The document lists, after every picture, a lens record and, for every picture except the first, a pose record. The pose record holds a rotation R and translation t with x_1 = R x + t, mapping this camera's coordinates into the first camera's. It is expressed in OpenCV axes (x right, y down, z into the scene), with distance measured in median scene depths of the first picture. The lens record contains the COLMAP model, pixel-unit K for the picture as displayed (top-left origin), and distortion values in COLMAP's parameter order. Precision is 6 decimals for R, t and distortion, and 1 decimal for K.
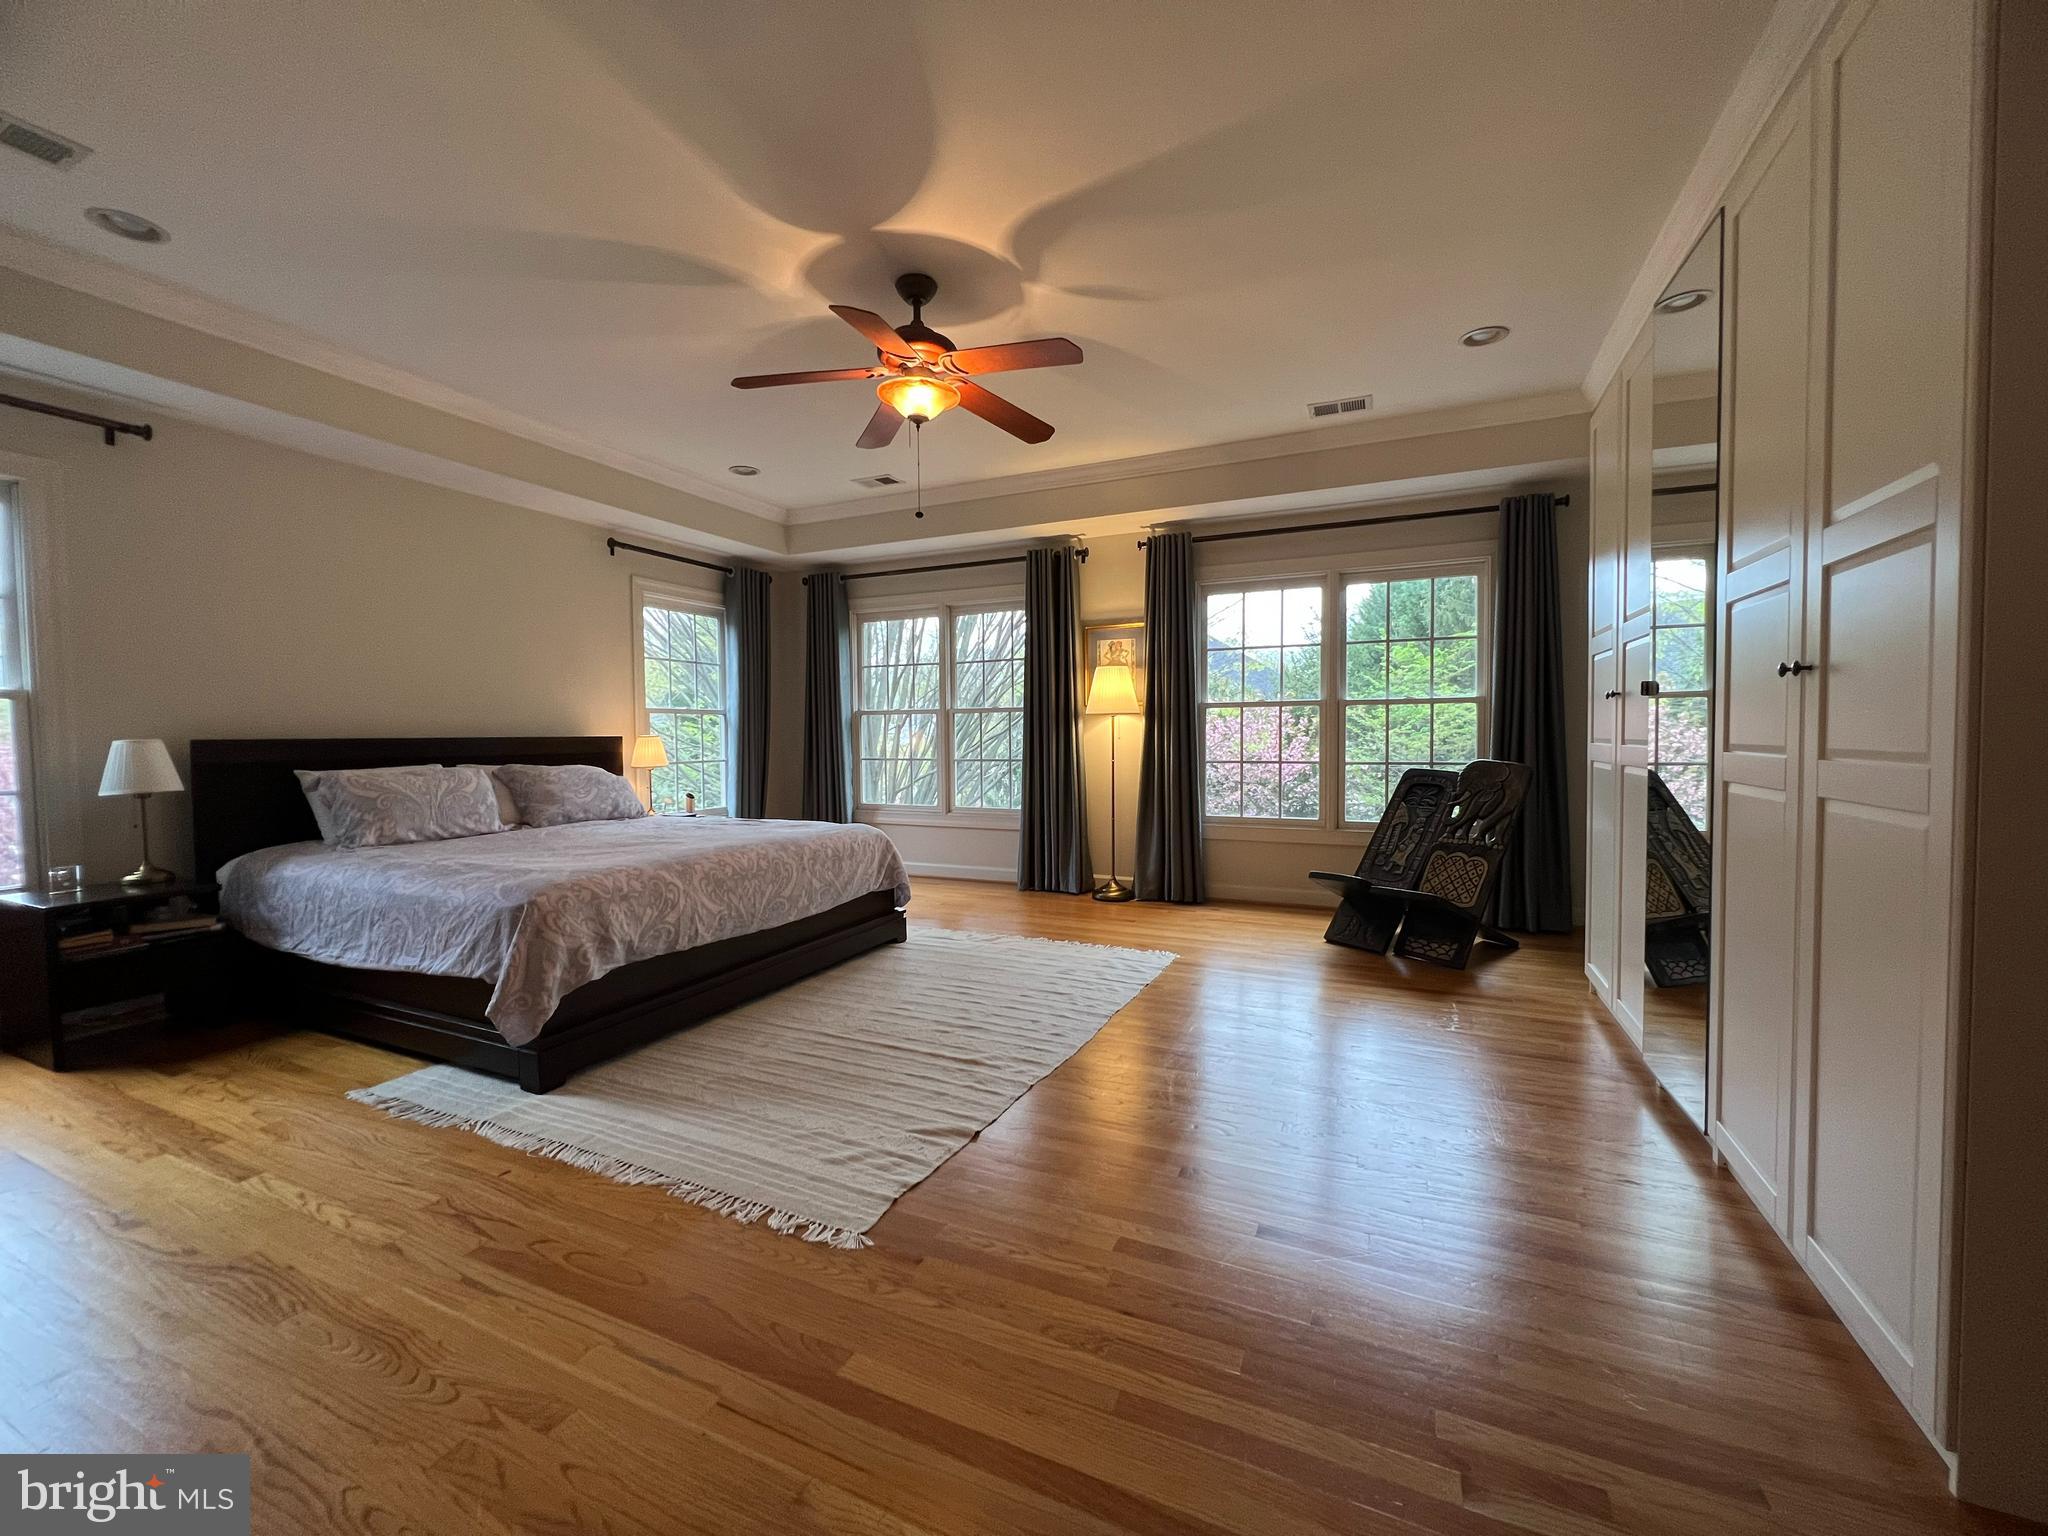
lens RADIAL K [[824.5, 0, 1020.4], [0, 824.5, 769.1], [0, 0, 1]] dist [-0.002071, -0.000114]
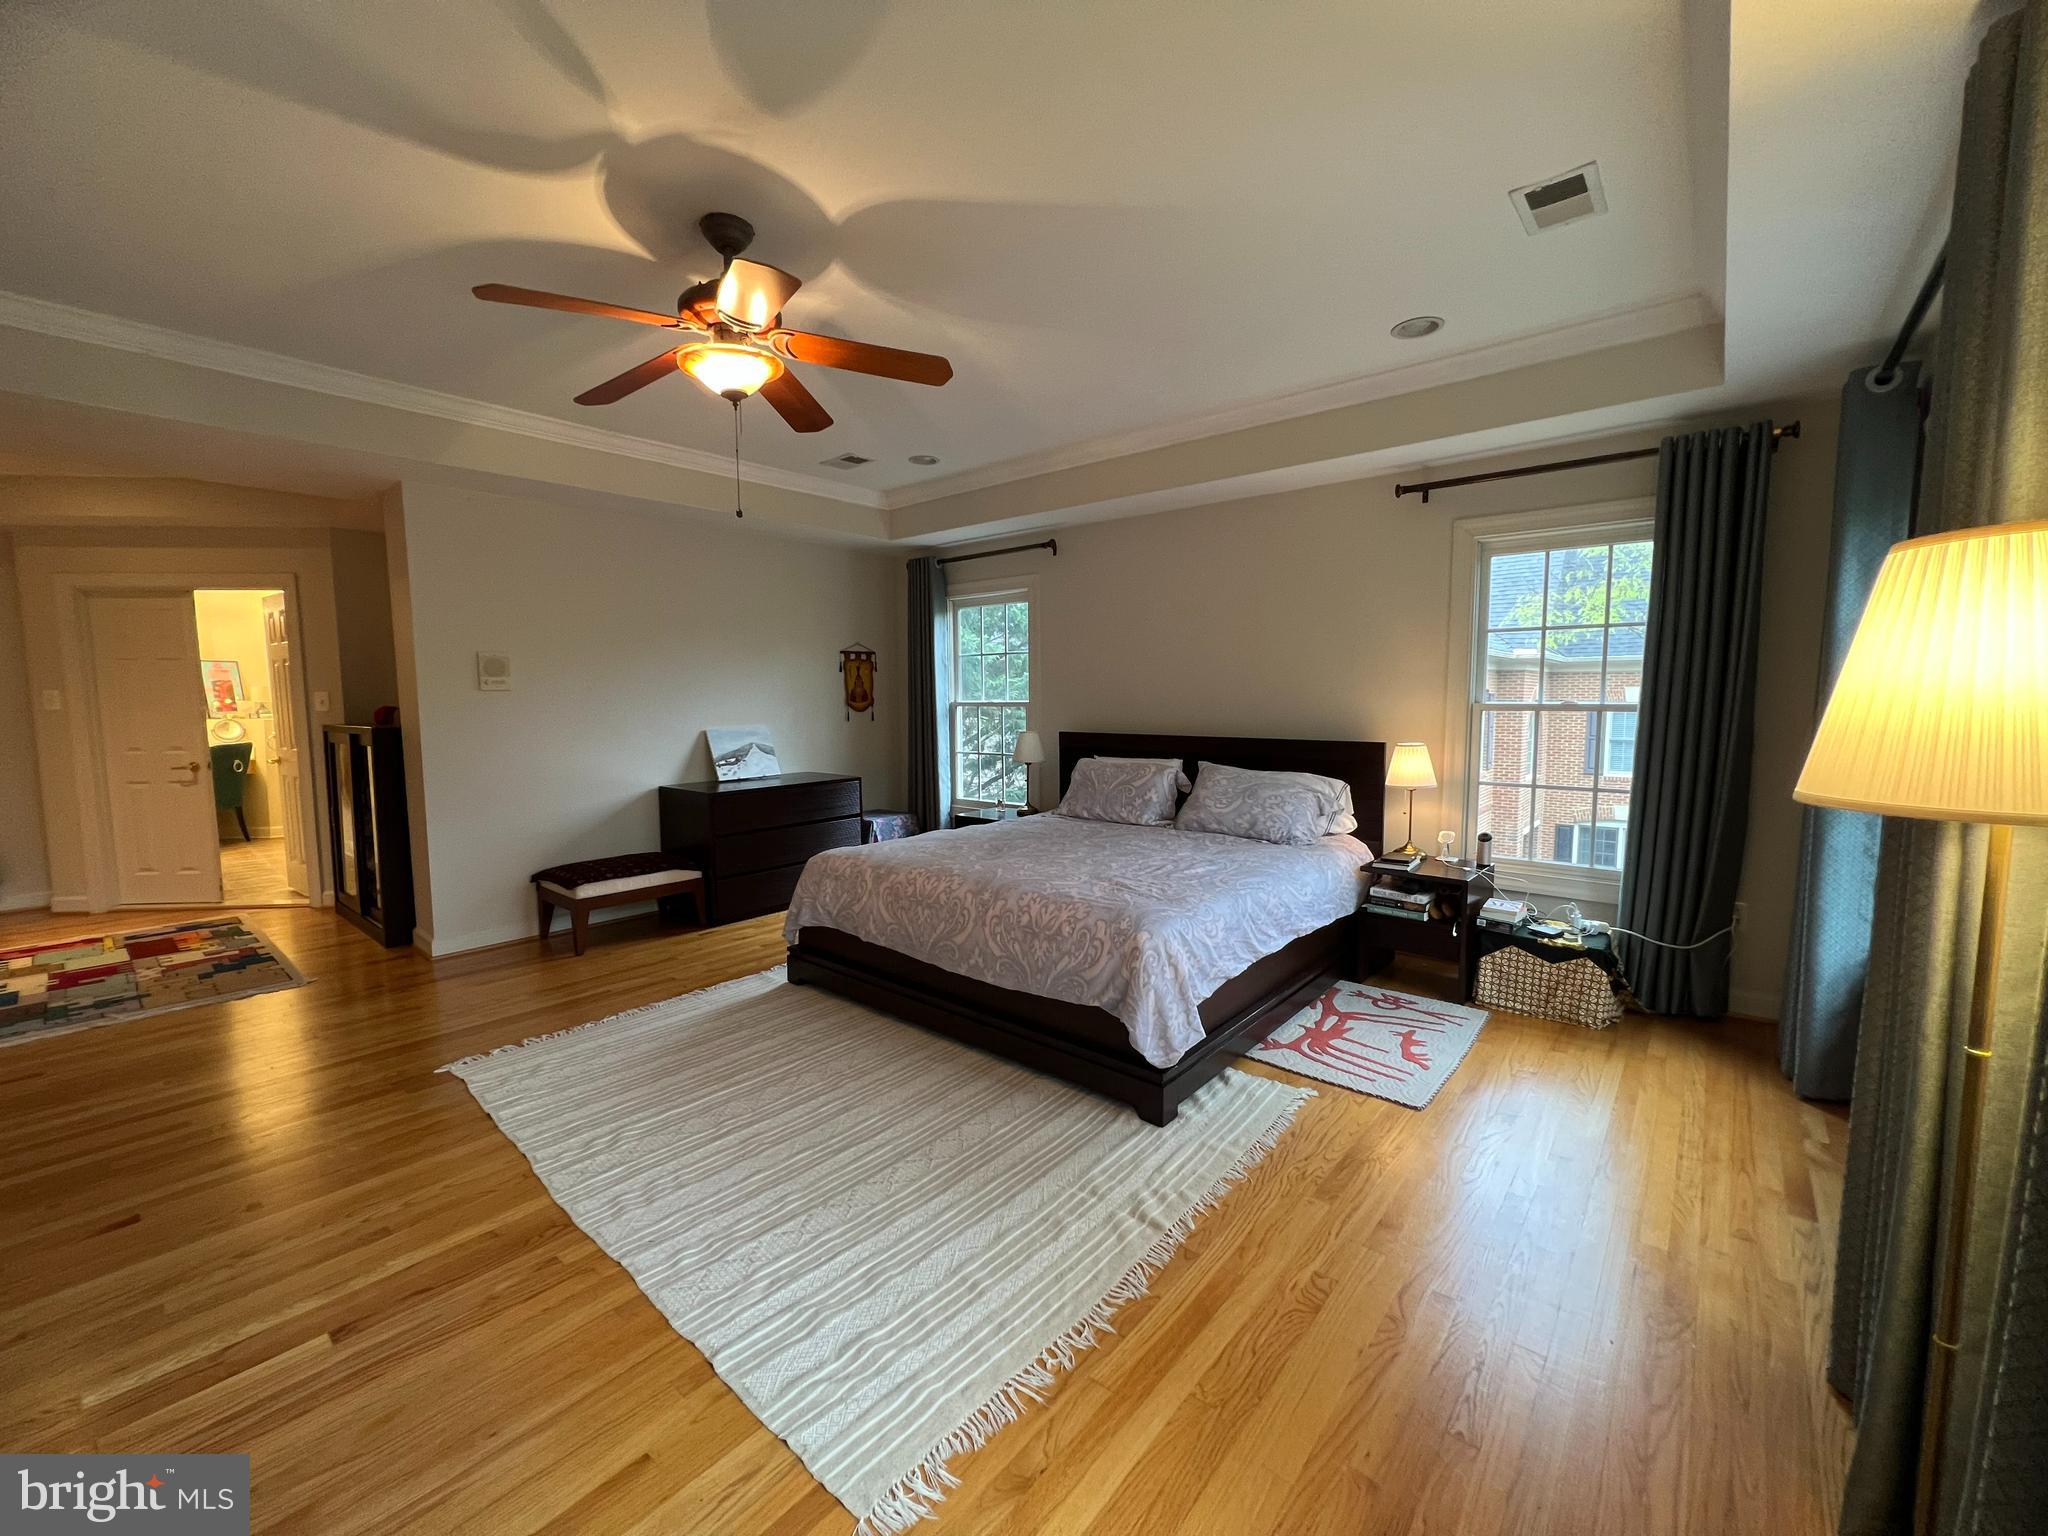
lens RADIAL K [[824.5, 0, 1022.2], [0, 824.5, 759.5], [0, 0, 1]] dist [-0.002071, -0.000114]
pose [[-0.267212, 0.086250, -0.959770, 0.443859], [-0.036592, 0.994360, 0.099546, -0.110539], [0.962943, 0.061720, -0.262549, 1.087199]]
